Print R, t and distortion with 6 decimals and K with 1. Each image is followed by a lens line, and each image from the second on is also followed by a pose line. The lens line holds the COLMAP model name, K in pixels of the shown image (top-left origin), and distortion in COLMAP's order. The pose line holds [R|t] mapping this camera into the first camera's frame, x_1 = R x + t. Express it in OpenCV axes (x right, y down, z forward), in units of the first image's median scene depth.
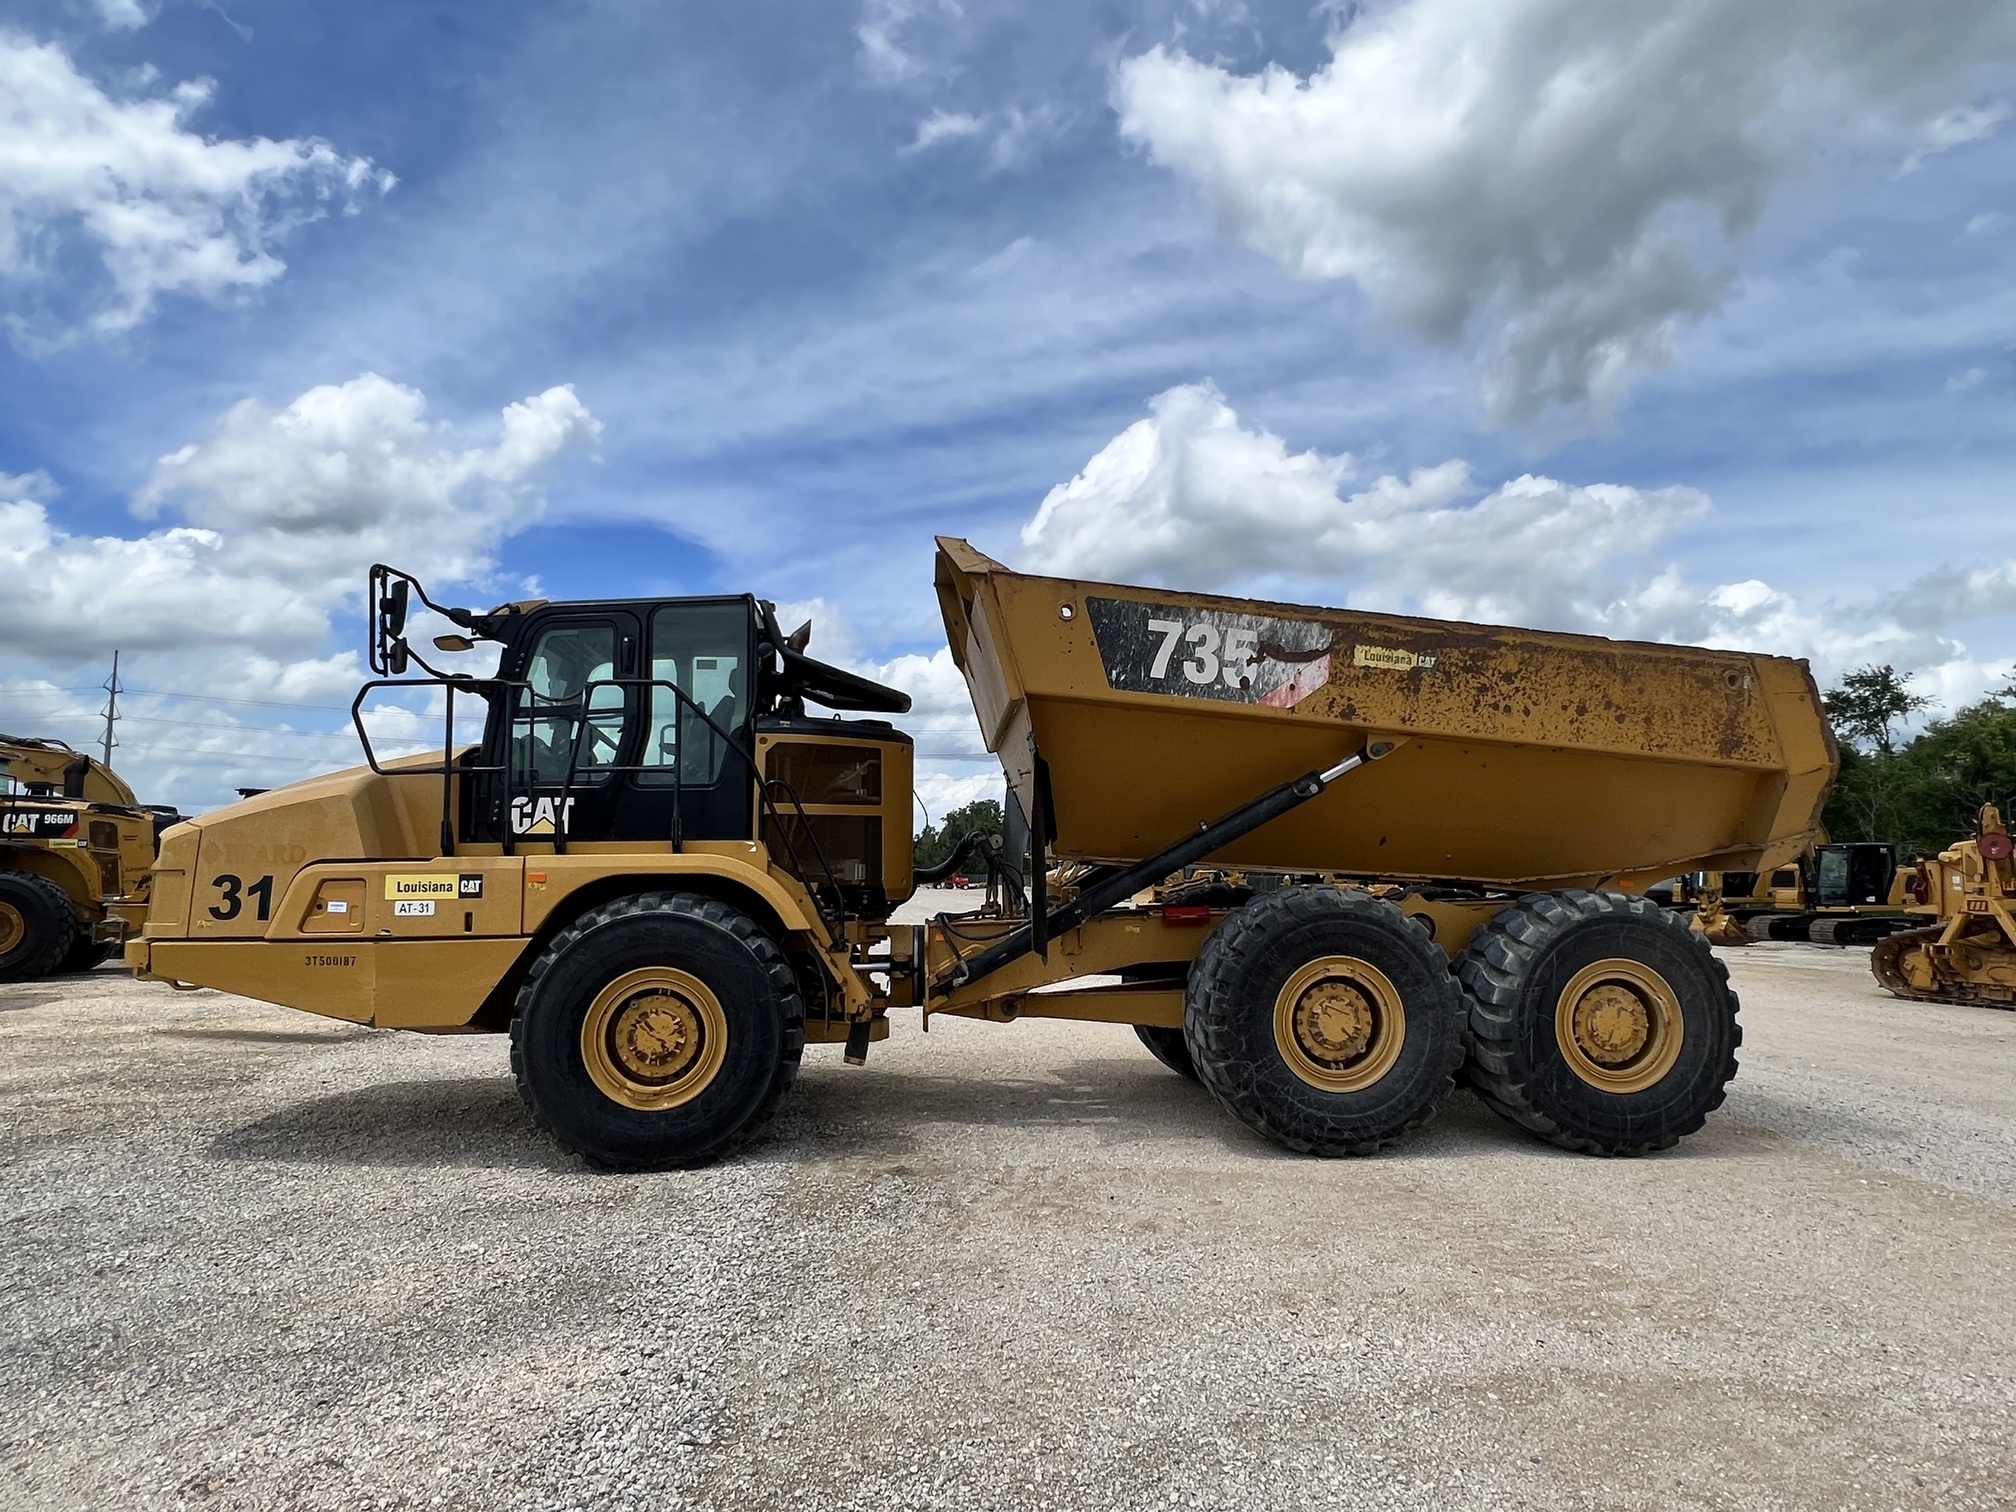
lens RADIAL K [[1152.7, 0, 1008.0], [0, 1152.7, 756.0], [0, 0, 1]] dist [-0.001273, -0.006796]
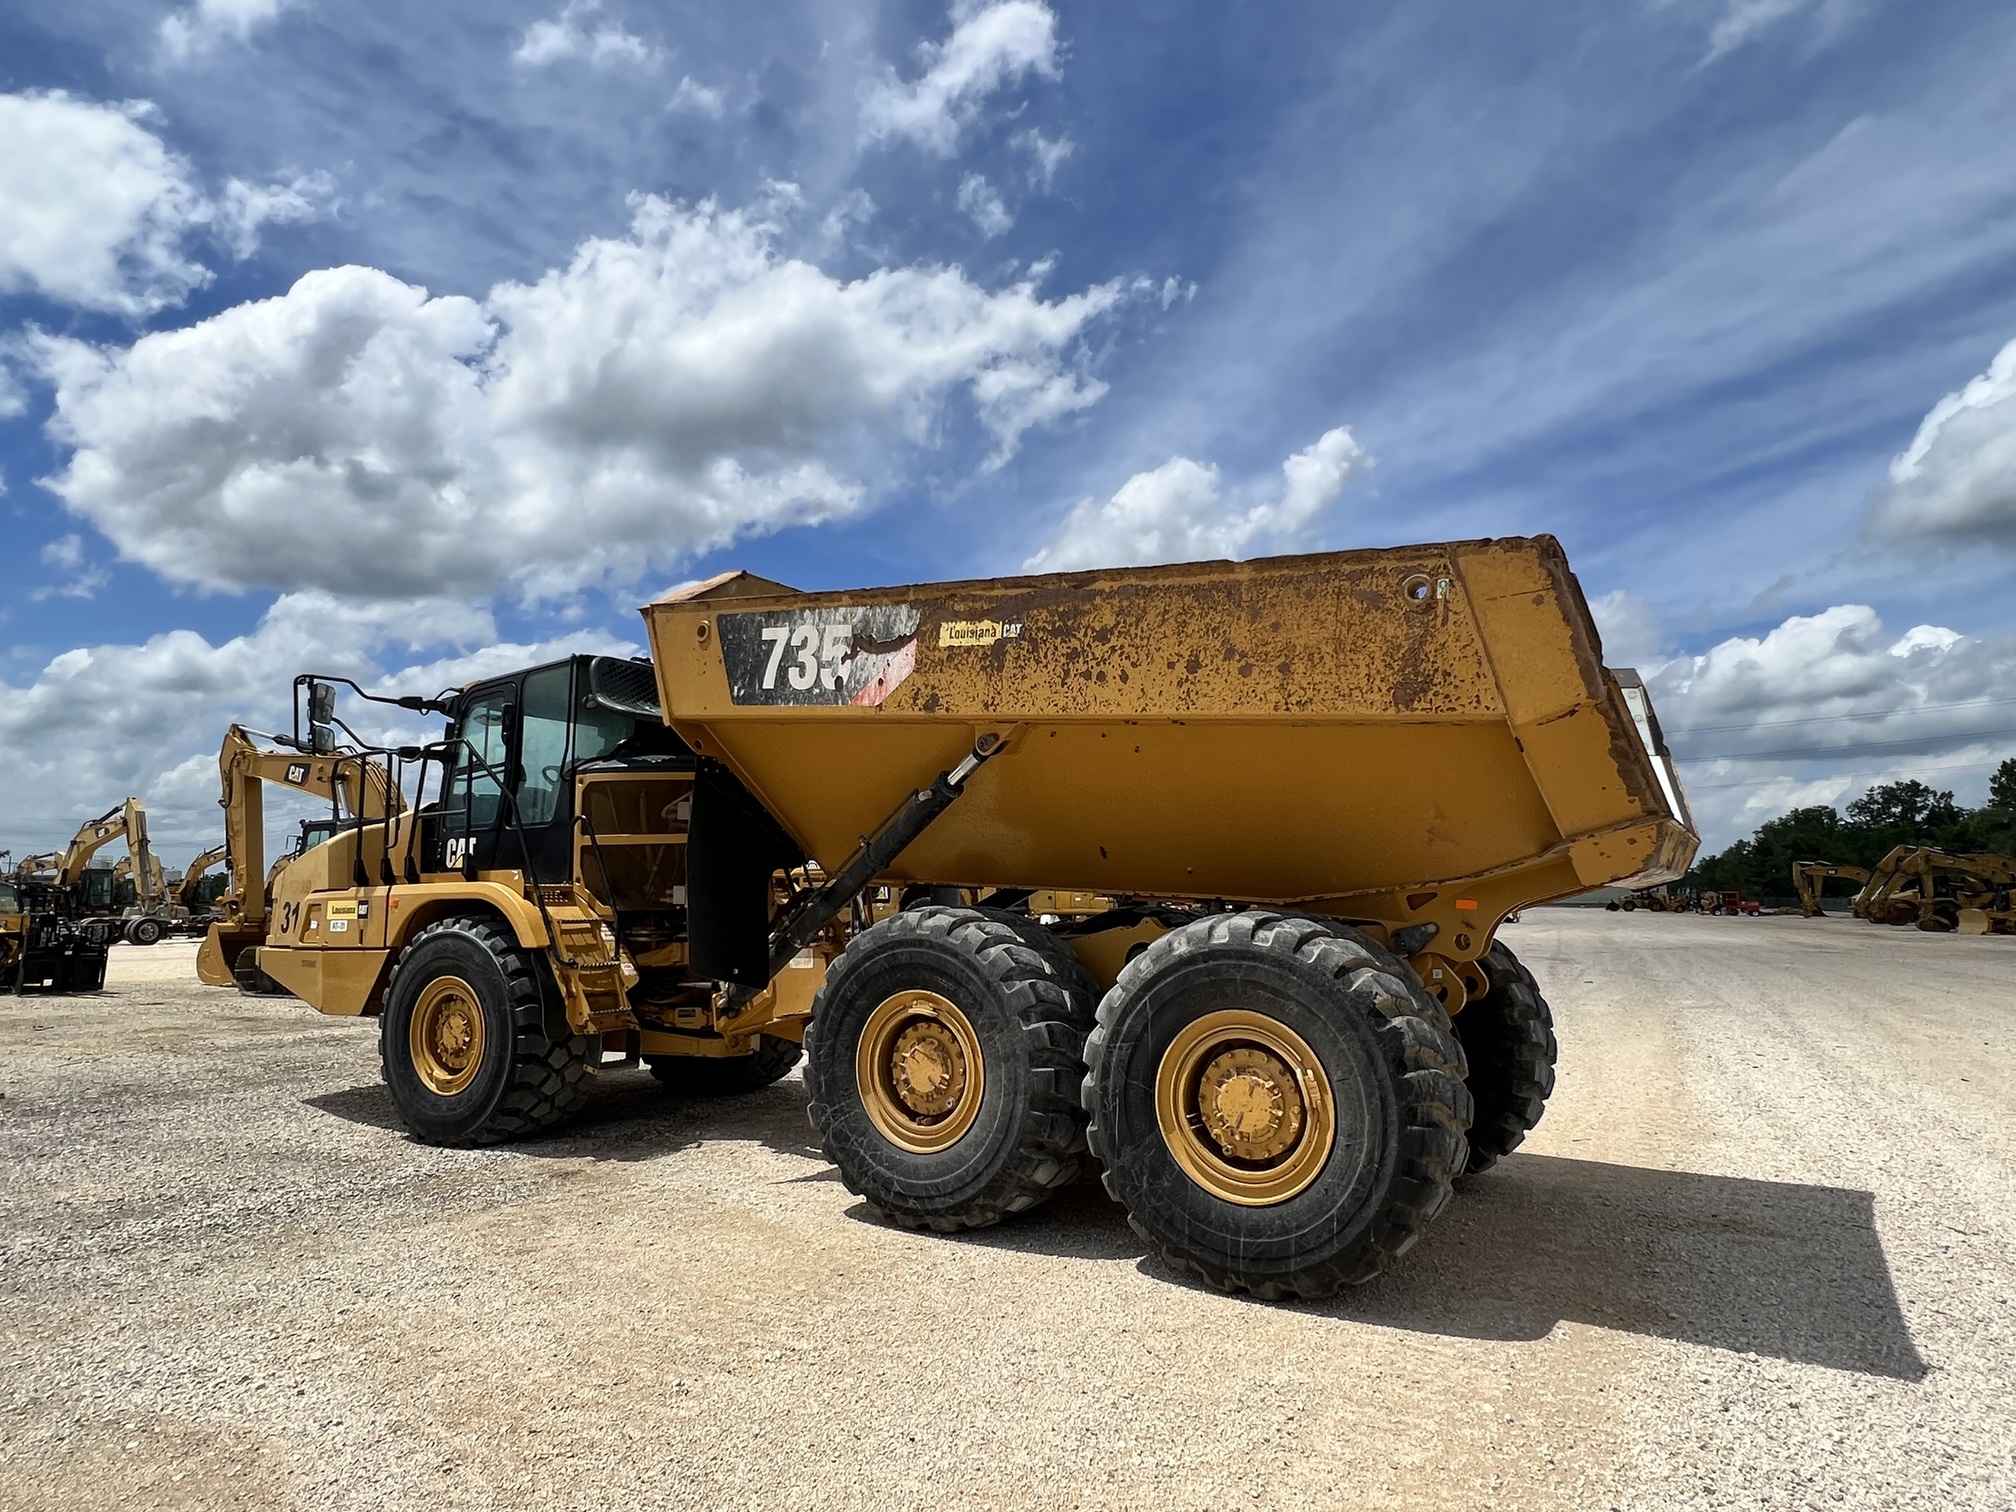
lens RADIAL K [[1174.0, 0, 1008.0], [0, 1174.0, 756.0], [0, 0, 1]] dist [0.002106, -0.000418]
pose [[0.800261, -0.079169, -0.594402, 0.854730], [0.065437, 0.996856, -0.044673, 0.043444], [0.596070, -0.003146, 0.802926, 0.338956]]
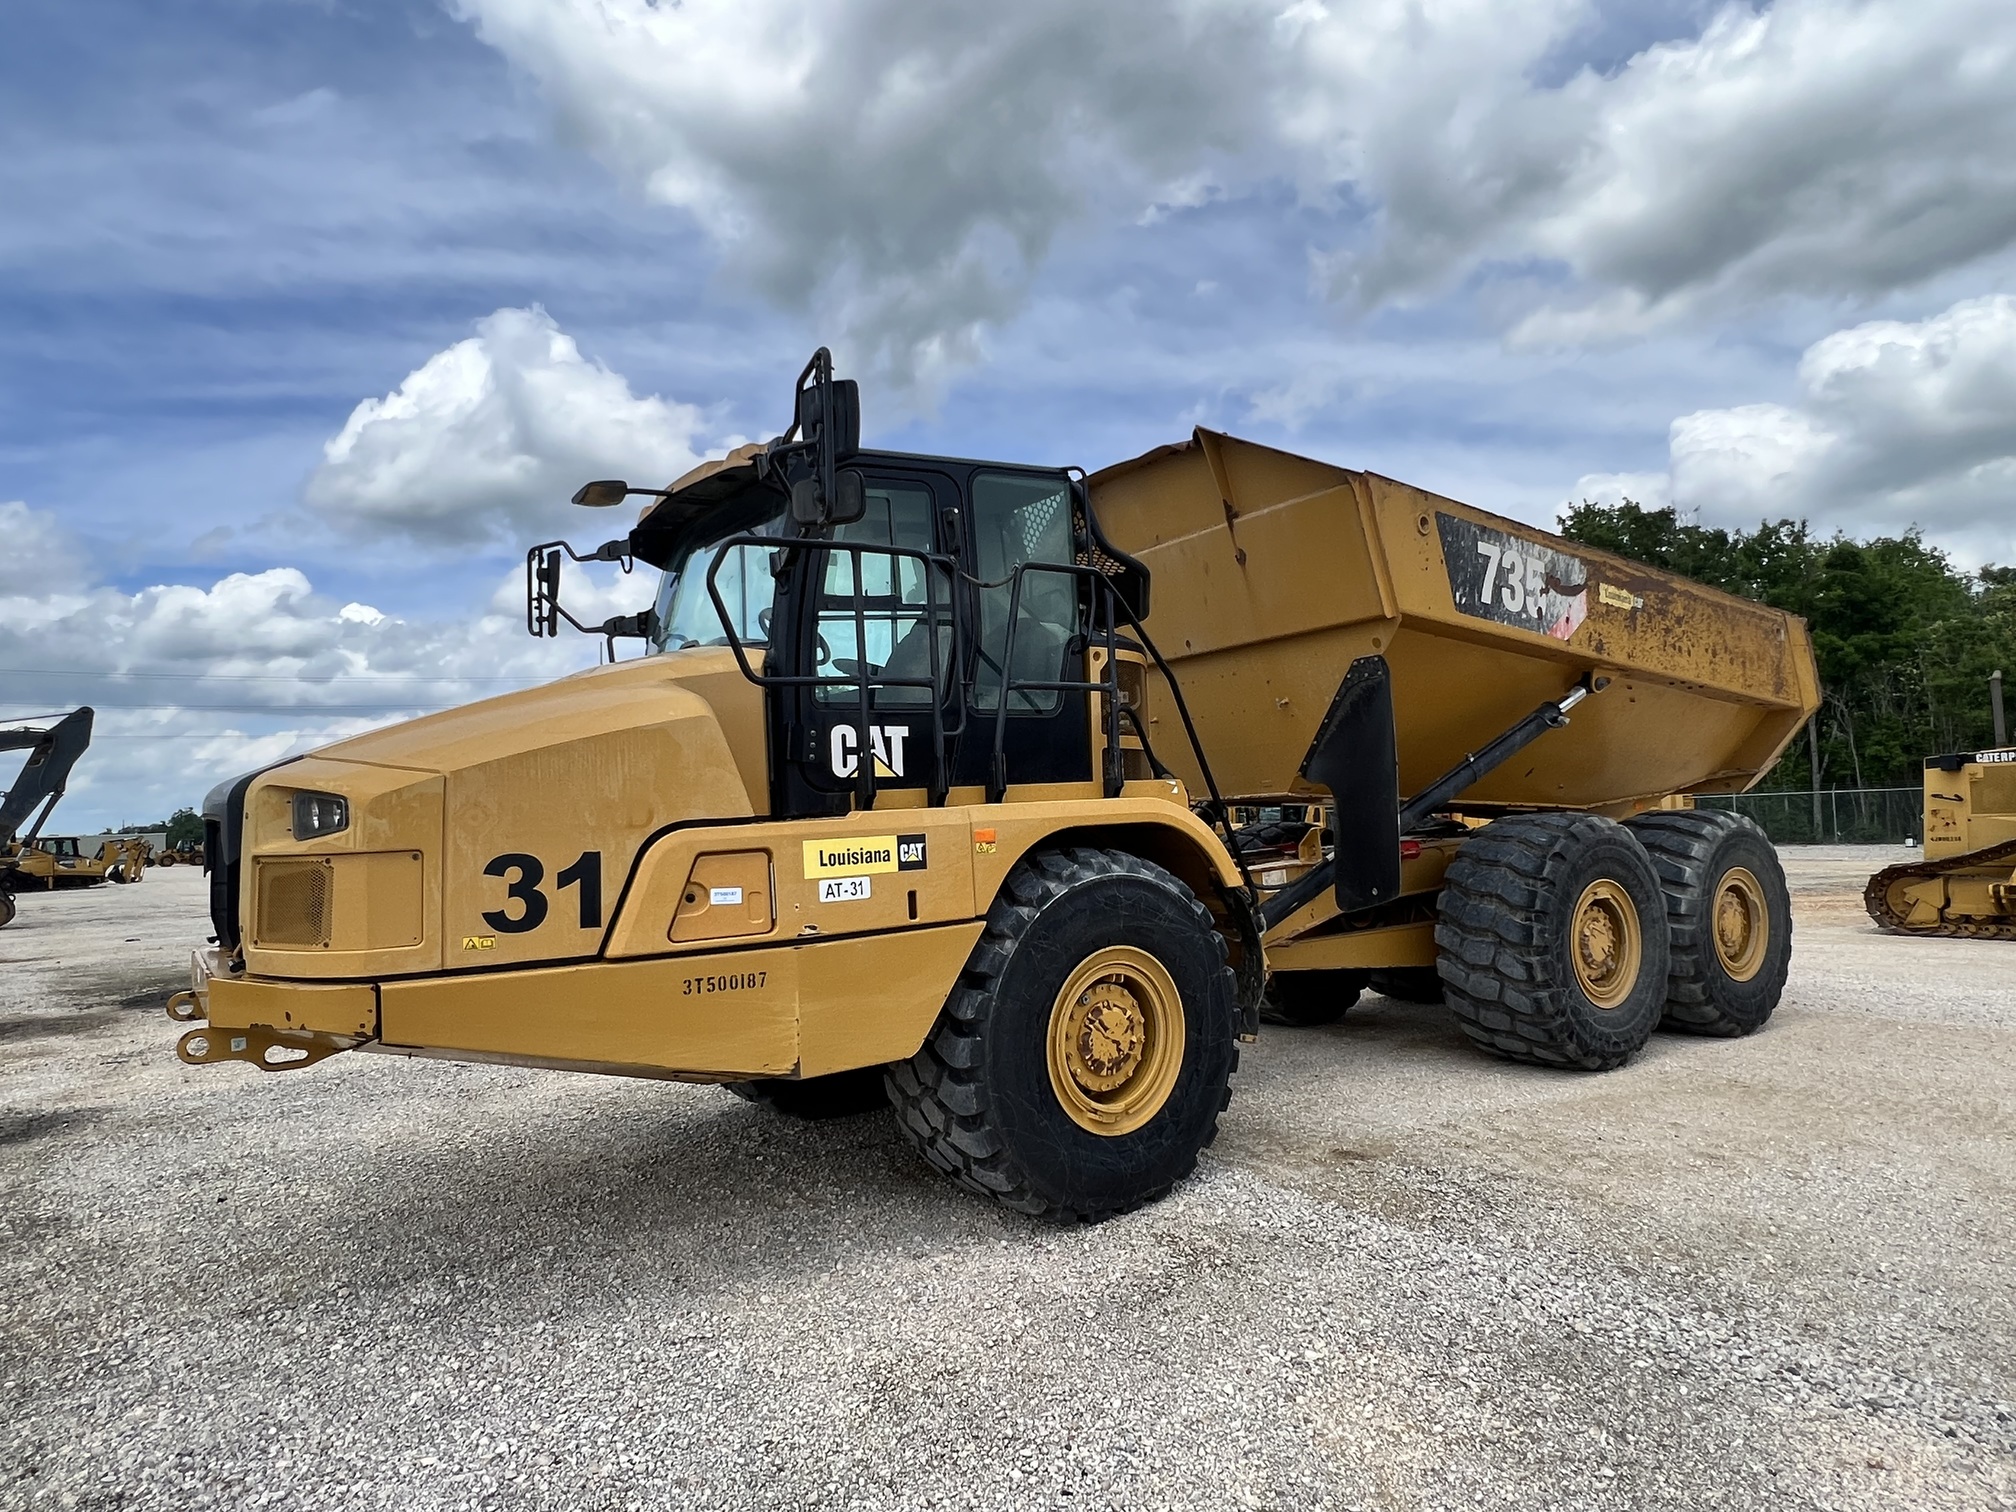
lens RADIAL K [[1184.7, 0, 1008.0], [0, 1184.7, 756.0], [0, 0, 1]] dist [-0.003066, -0.000955]
pose [[0.862892, -0.008646, 0.505314, -0.710441], [-0.009023, 0.999431, 0.032507, 0.030939], [-0.505307, -0.032610, 0.862323, 0.344986]]
